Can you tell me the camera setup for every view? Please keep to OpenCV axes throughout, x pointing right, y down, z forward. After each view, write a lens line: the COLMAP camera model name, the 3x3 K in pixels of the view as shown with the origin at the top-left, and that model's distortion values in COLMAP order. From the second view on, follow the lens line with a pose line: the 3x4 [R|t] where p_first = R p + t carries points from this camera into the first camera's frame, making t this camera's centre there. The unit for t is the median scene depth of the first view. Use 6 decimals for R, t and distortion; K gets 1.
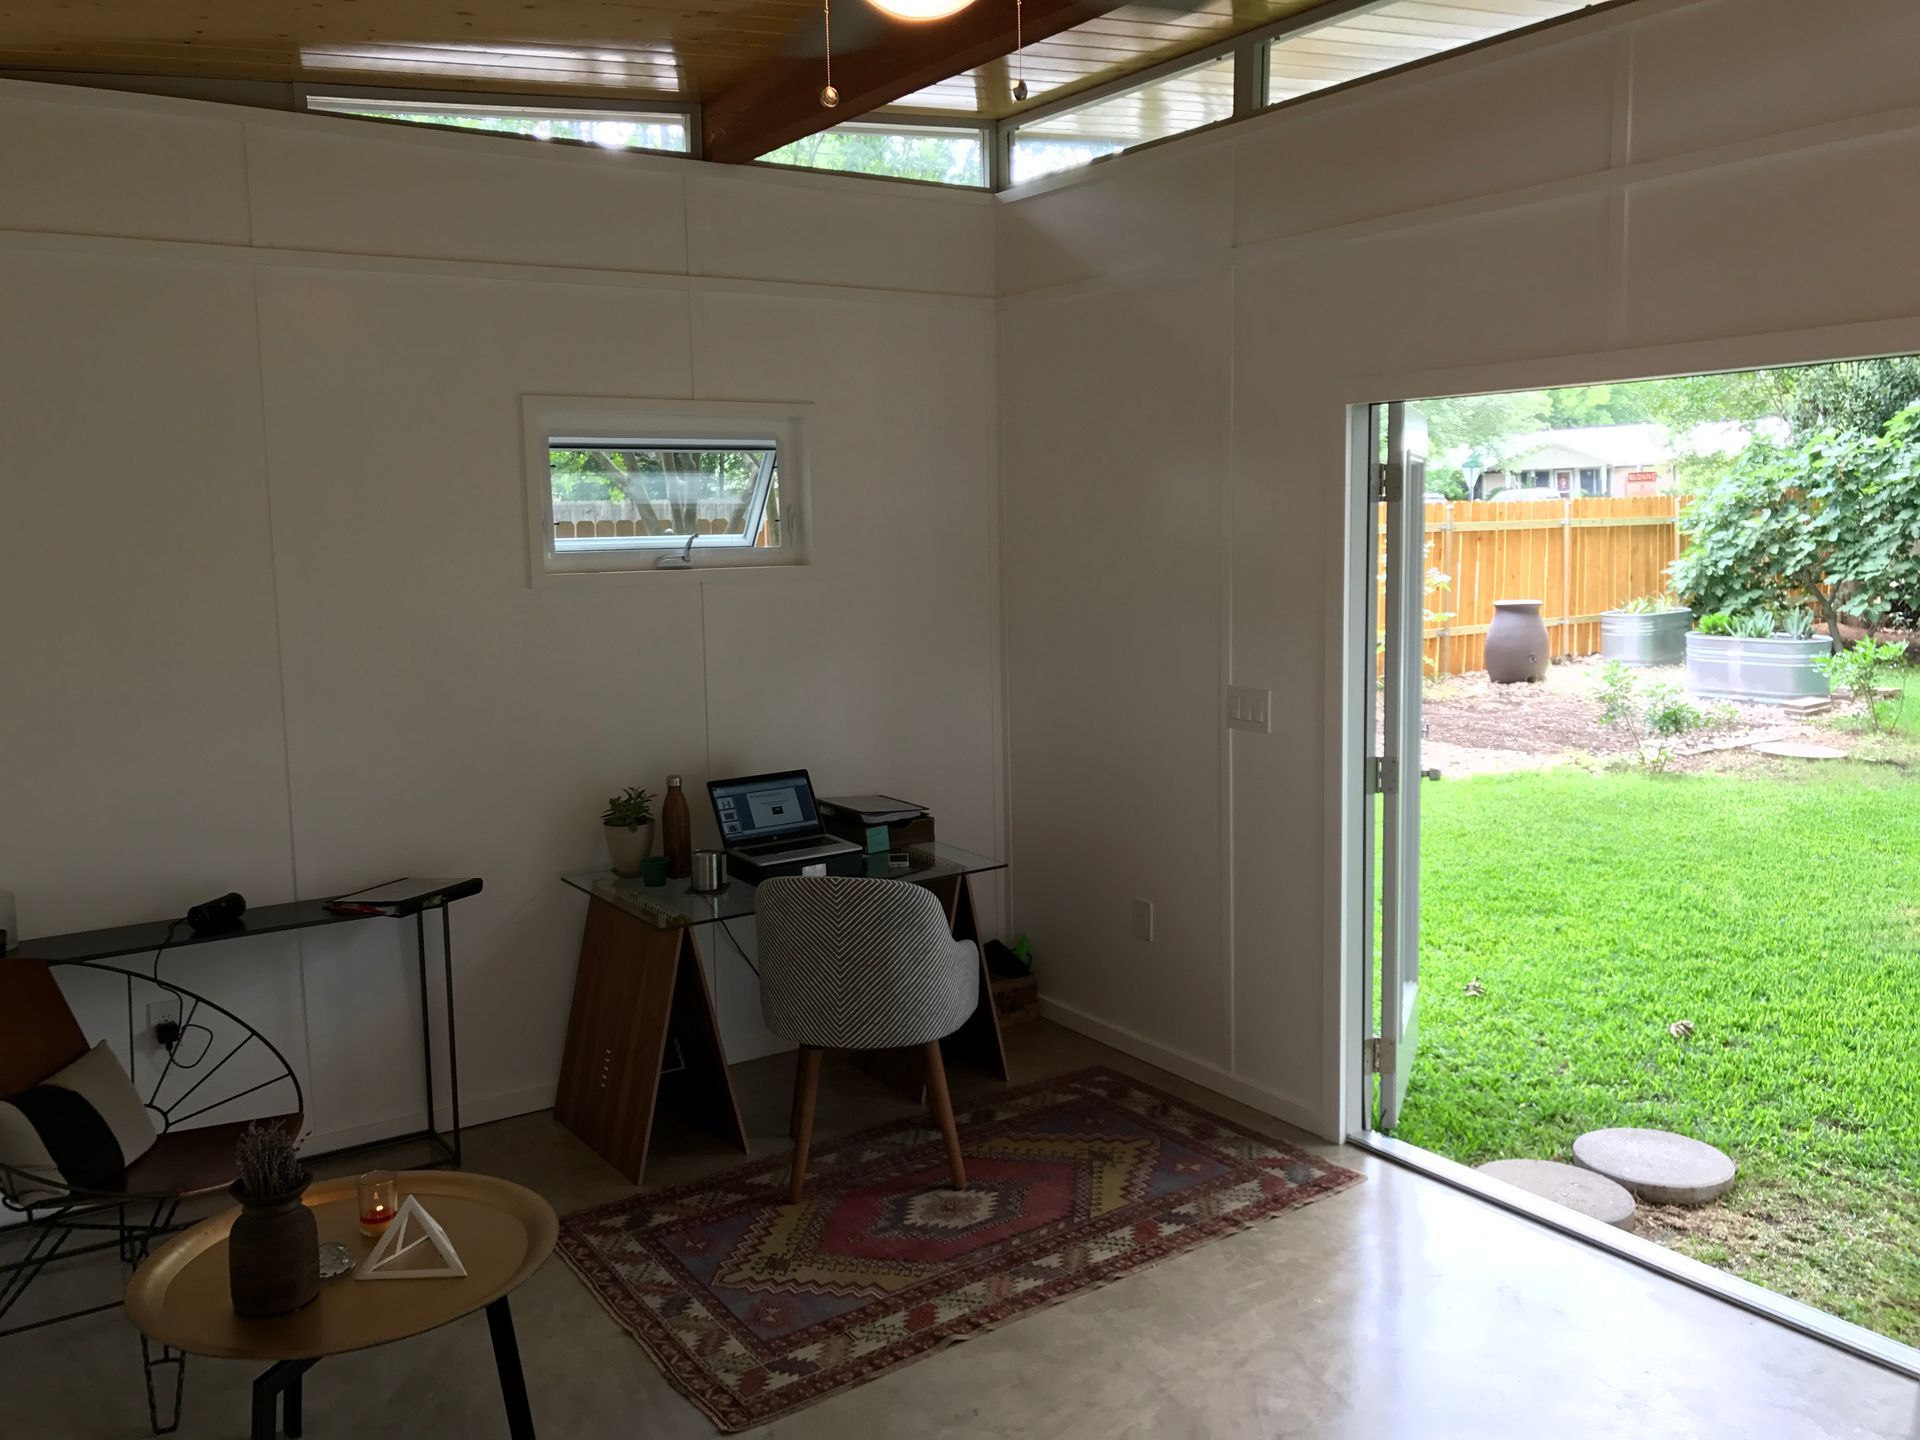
lens RADIAL K [[1552.3, 0, 960.0], [0, 1552.3, 720.0], [0, 0, 1]] dist [0.077465, -0.168648]
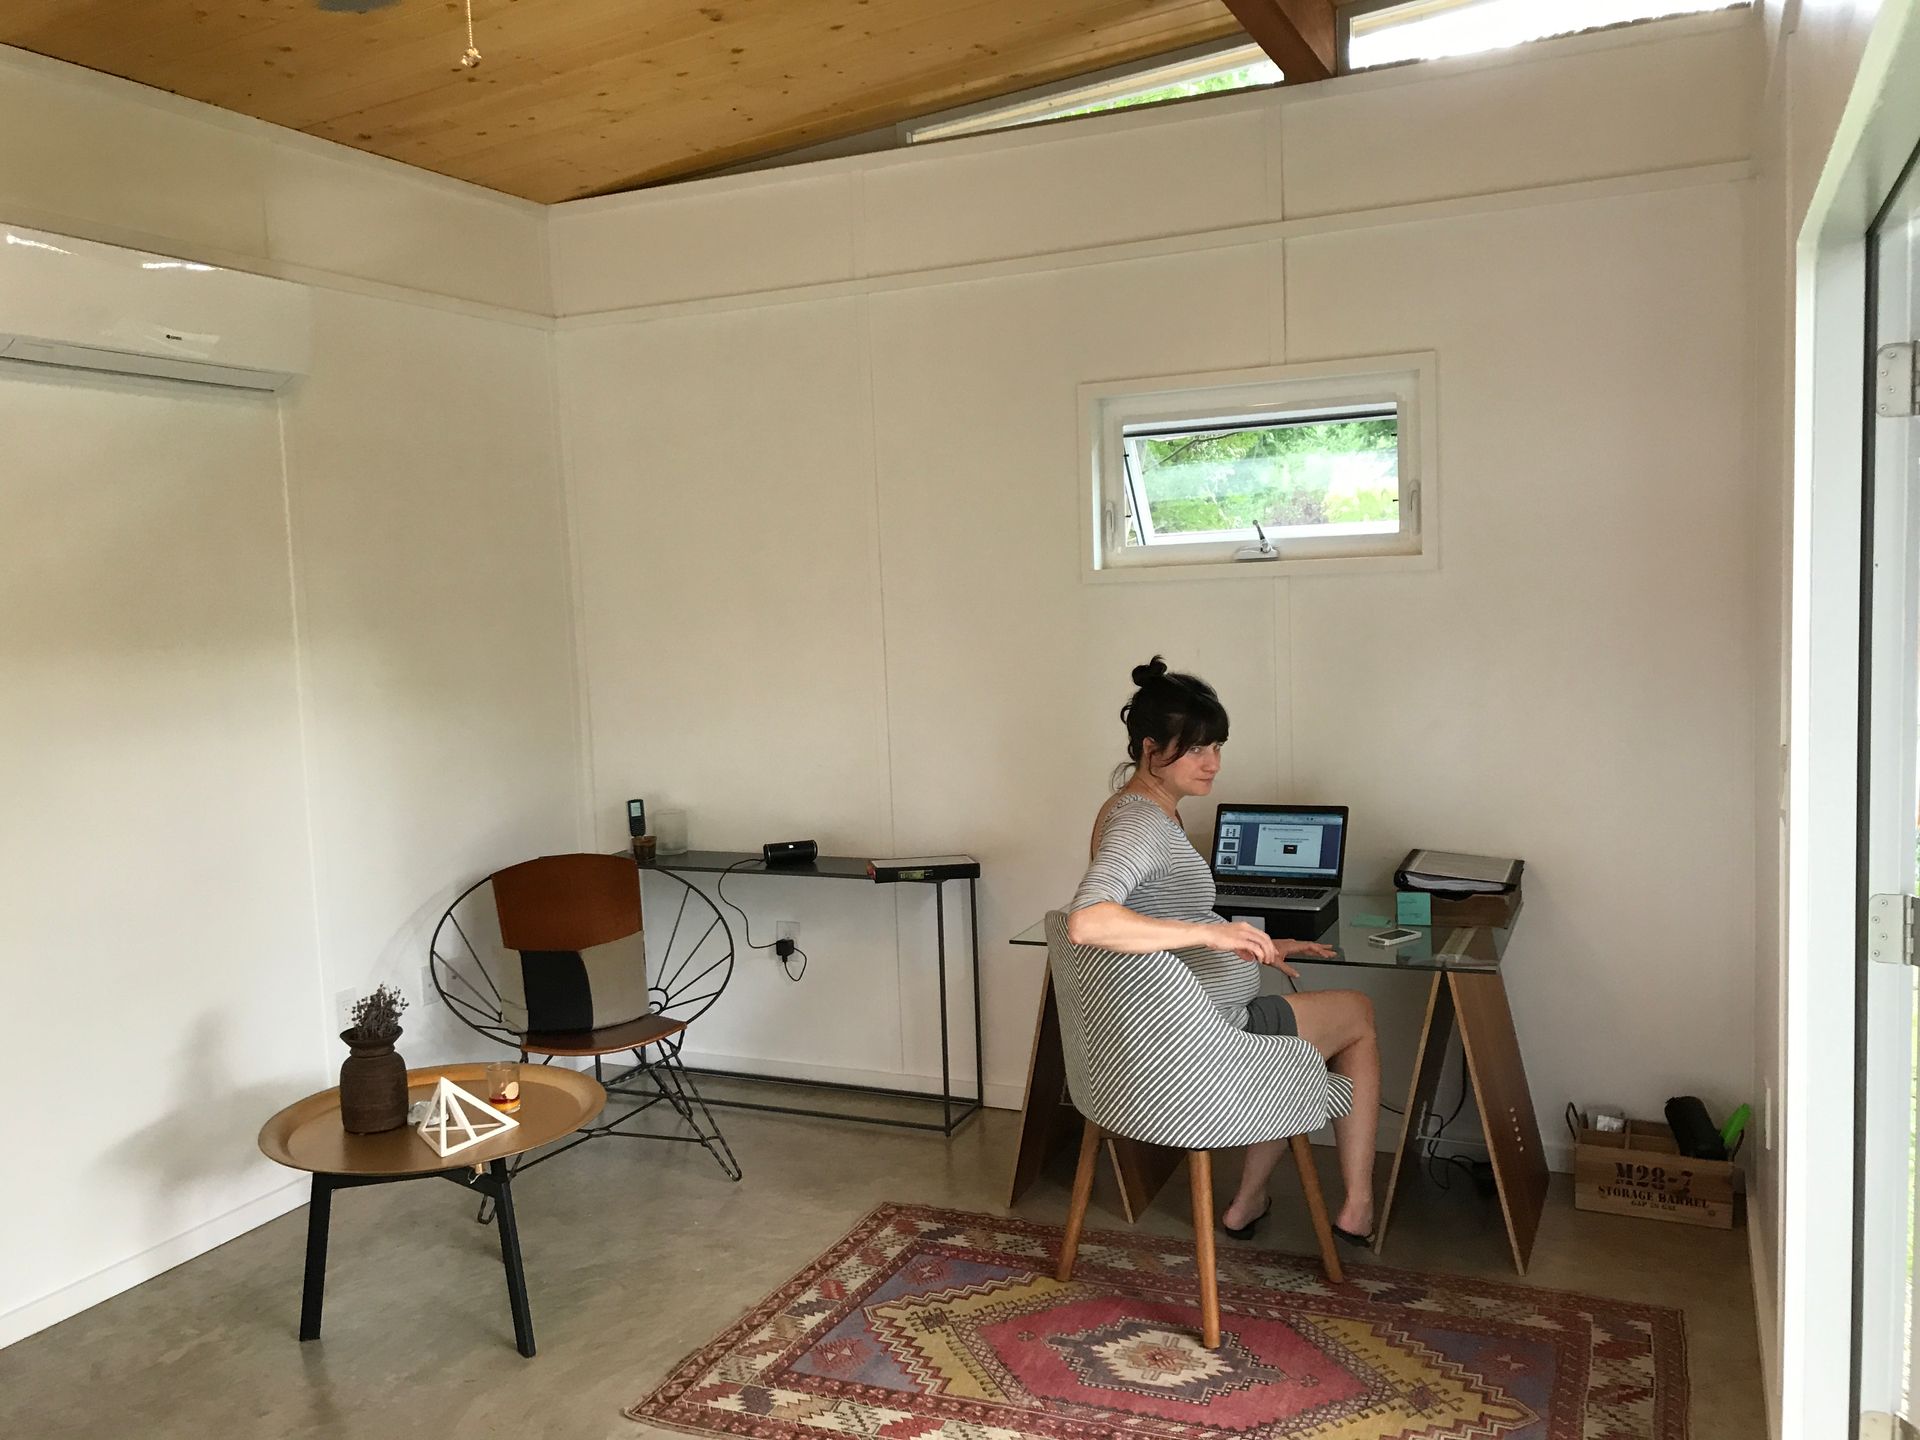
lens RADIAL K [[1612.9, 0, 960.0], [0, 1612.9, 720.0], [0, 0, 1]] dist [0.043358, -0.001059]
pose [[0.532217, 0.079816, -0.842837, 0.550392], [-0.081512, 0.995752, 0.042826, -0.036161], [0.842674, 0.045909, 0.536463, 0.404169]]
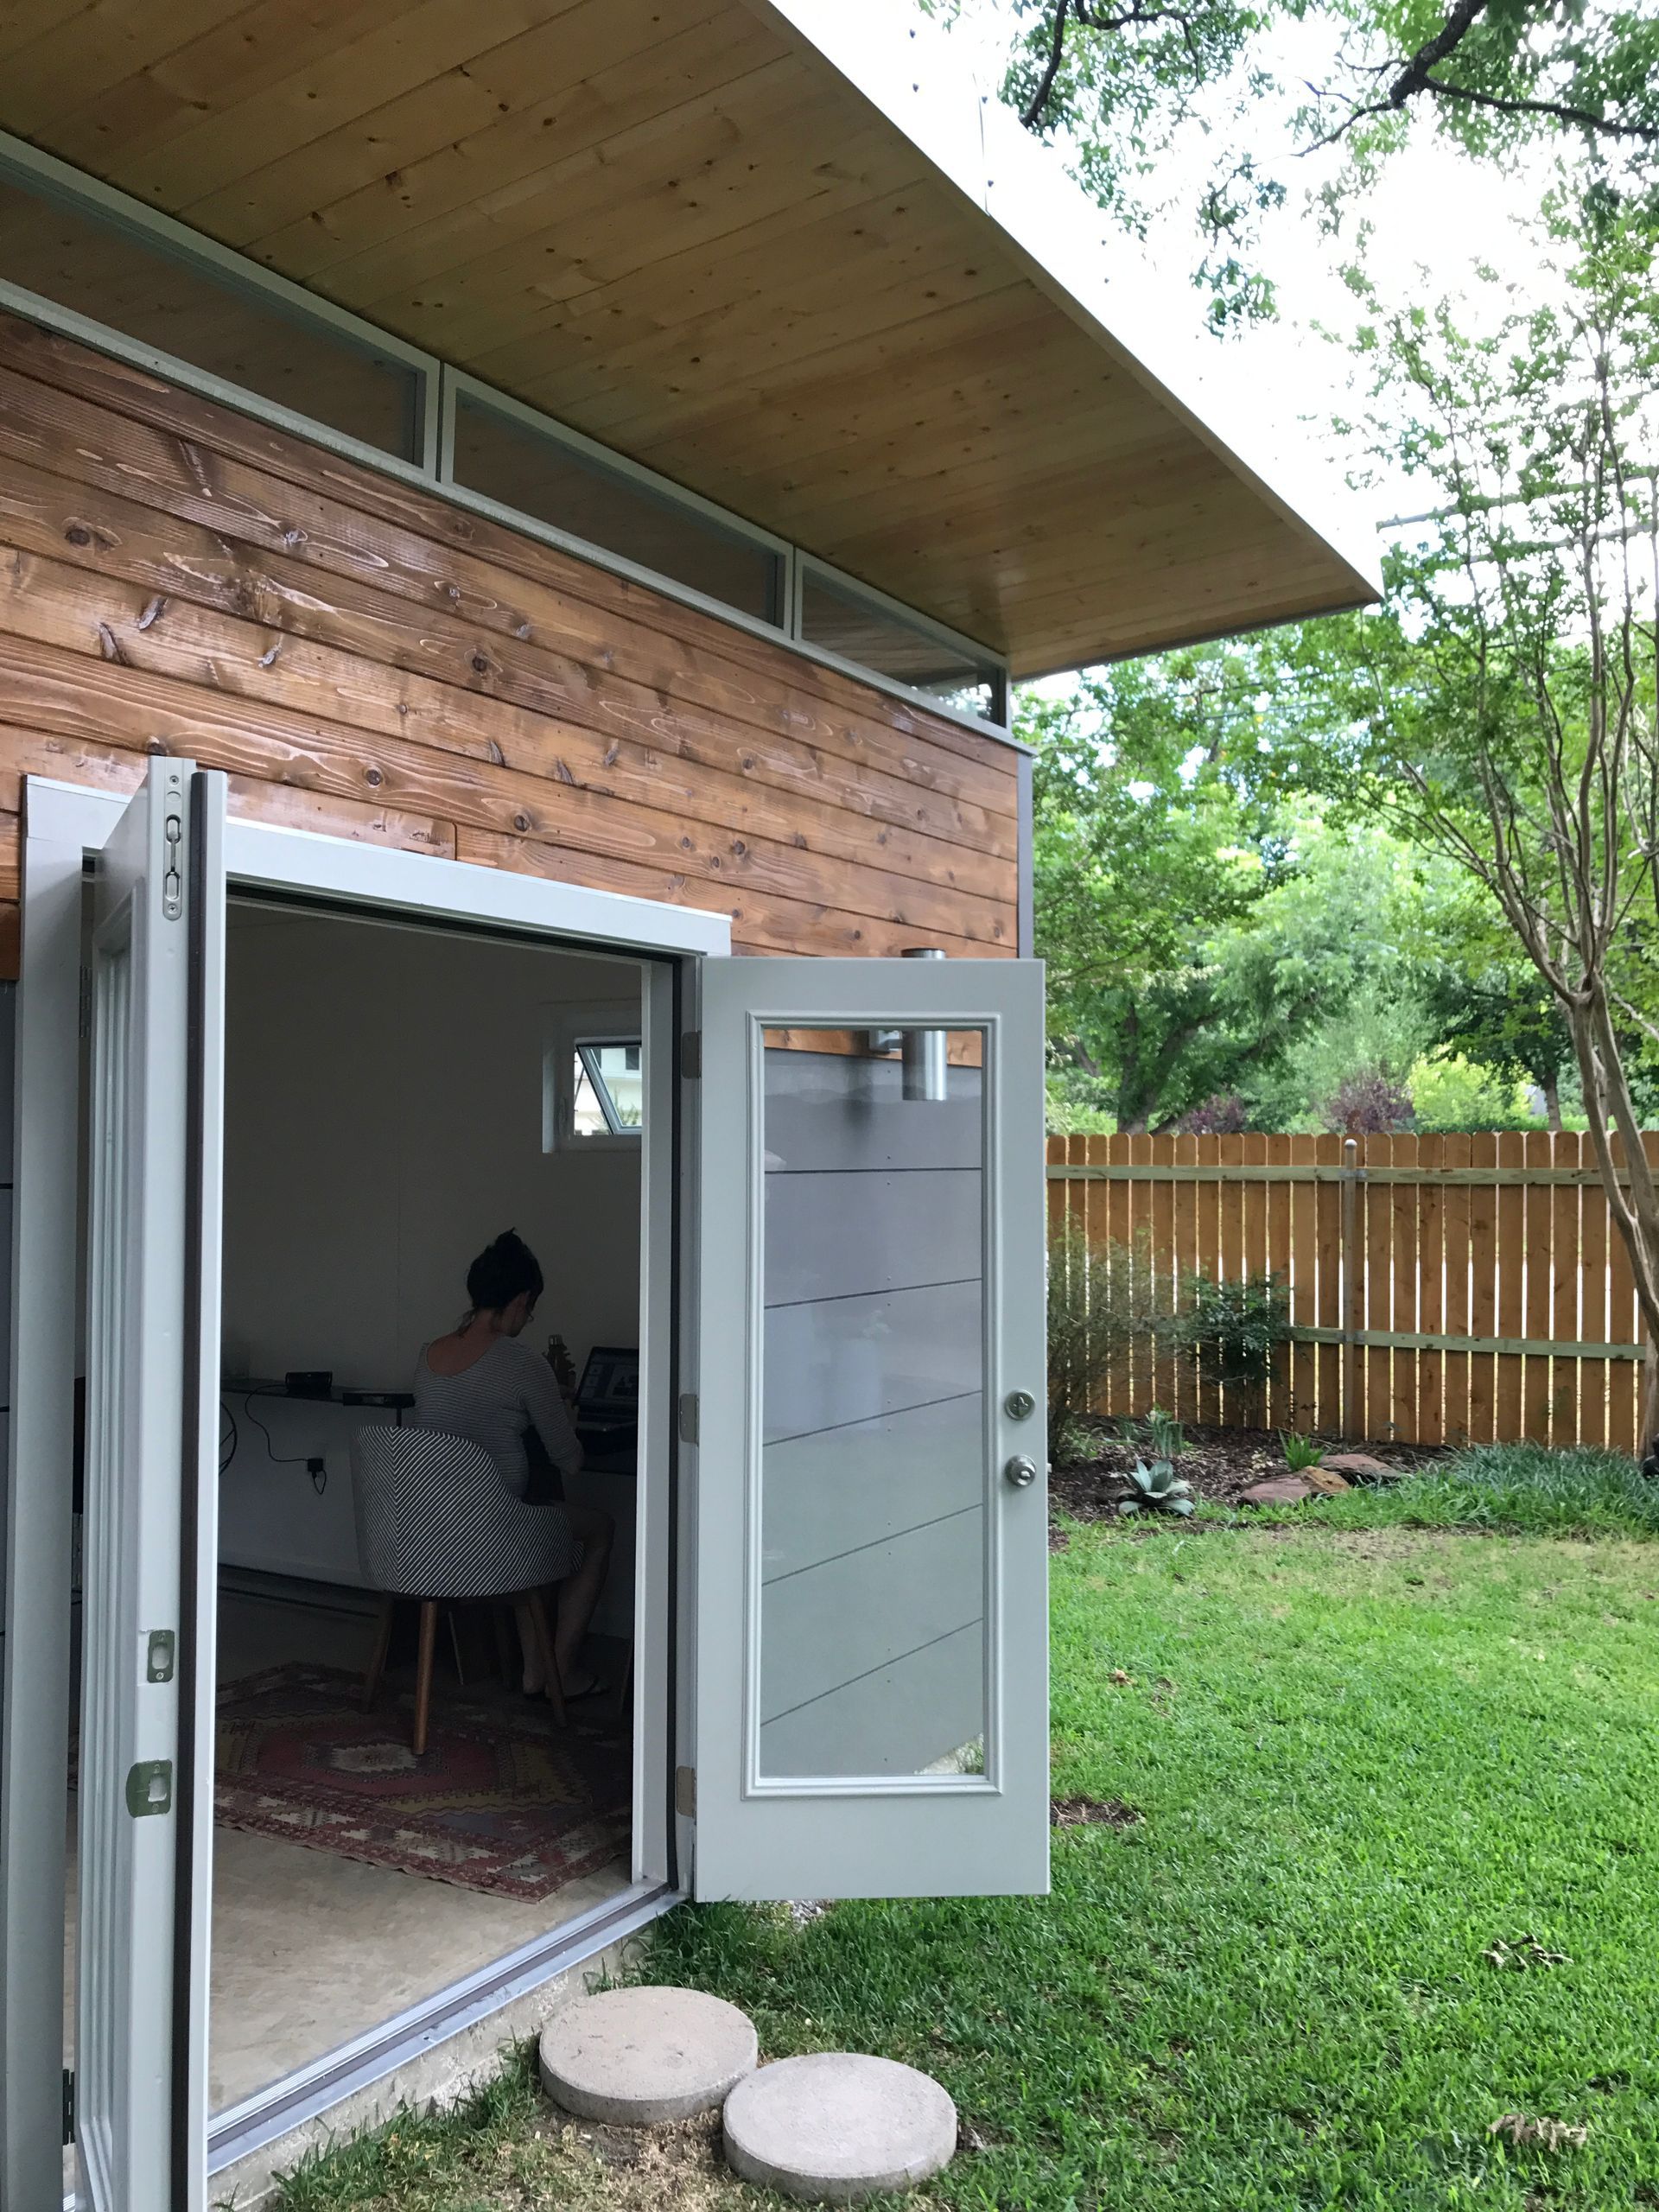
lens RADIAL K [[1788.4, 0, 829.5], [0, 1788.4, 1106.0], [0, 0, 1]] dist [0.077465, -0.168648]
pose [[0.414754, -0.010411, -0.909874, 1.093066], [-0.128811, 0.989193, -0.070035, -0.065794], [0.900770, 0.146249, 0.408931, 0.641448]]
